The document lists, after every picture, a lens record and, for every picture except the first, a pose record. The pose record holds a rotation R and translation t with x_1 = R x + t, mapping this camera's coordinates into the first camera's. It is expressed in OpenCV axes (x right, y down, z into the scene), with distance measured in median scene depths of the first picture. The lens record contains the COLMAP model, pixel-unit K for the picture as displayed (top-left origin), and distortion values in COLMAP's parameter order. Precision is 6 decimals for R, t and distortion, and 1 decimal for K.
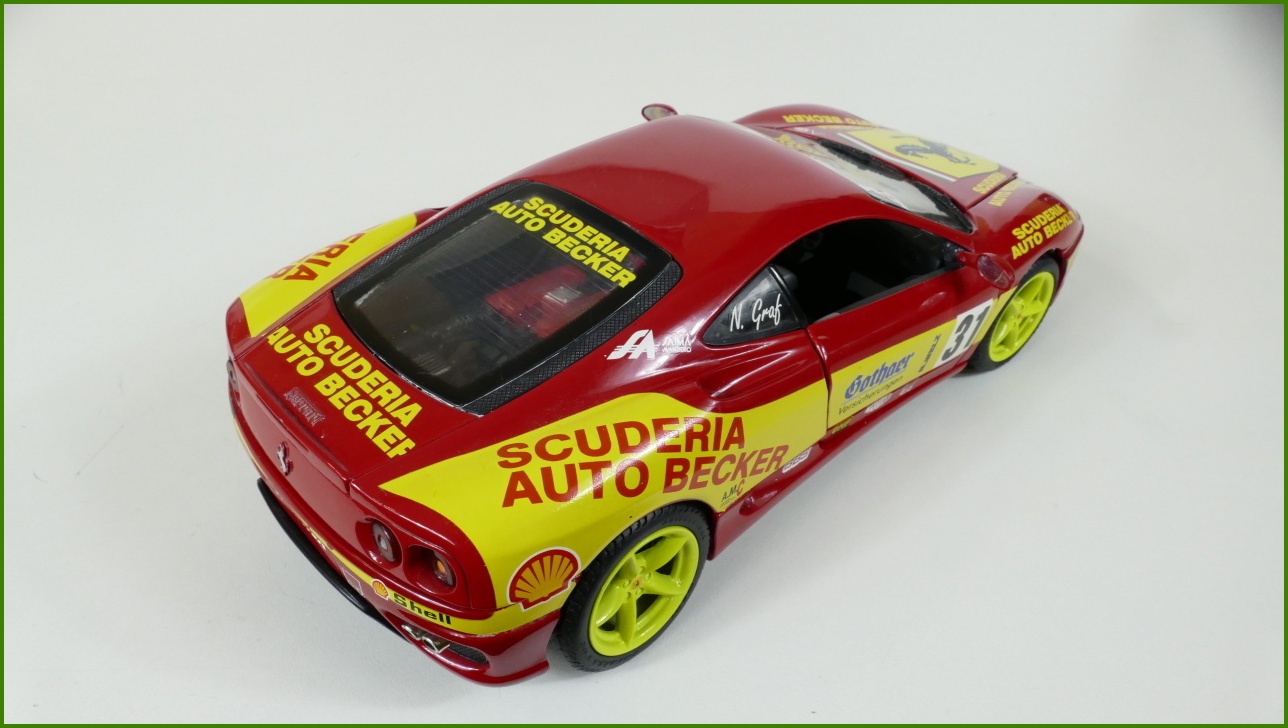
lens RADIAL K [[924.8, 0, 639.9], [0, 924.8, 365.7], [0, 0, 1]] dist [-0.040834, 0.017994]
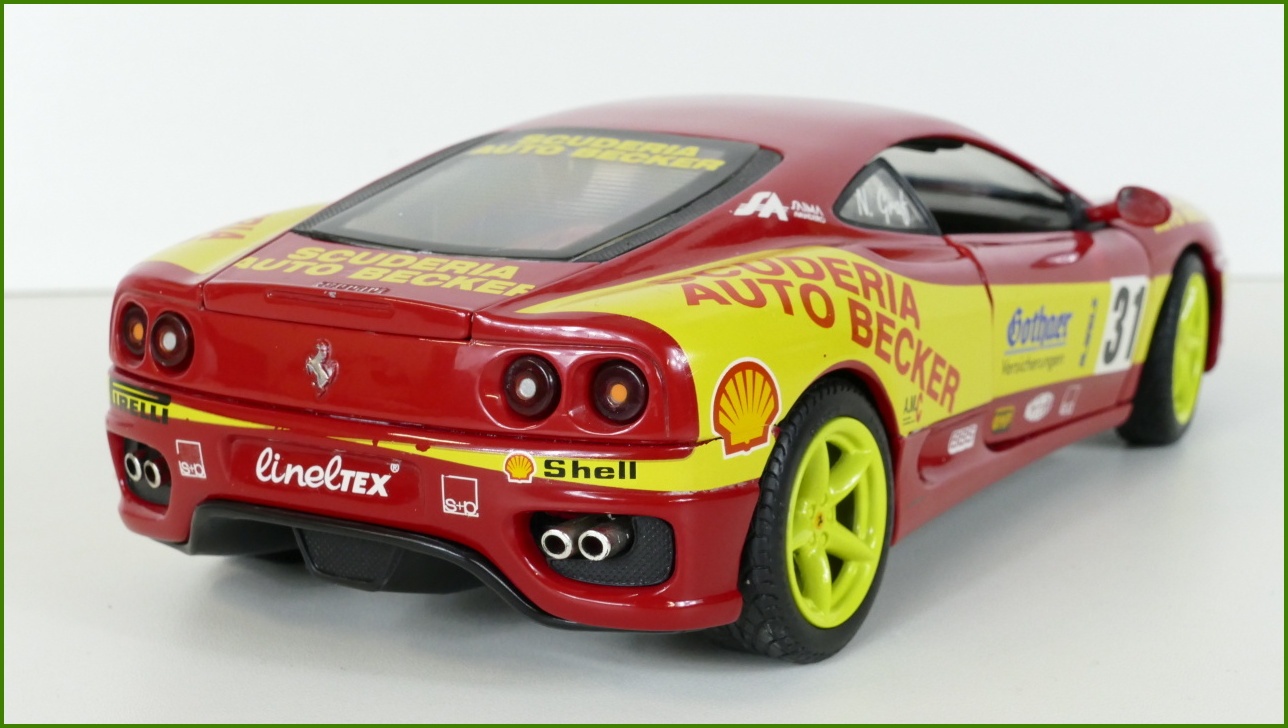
lens RADIAL K [[2405.0, 0, 644.3], [0, 2405.0, 362.6], [0, 0, 1]] dist [-0.100292, 0.000000]
pose [[0.961016, -0.073005, 0.266681, -0.683667], [0.183921, 0.888964, -0.419424, 0.975698], [-0.206449, 0.452121, 0.867736, -0.685781]]
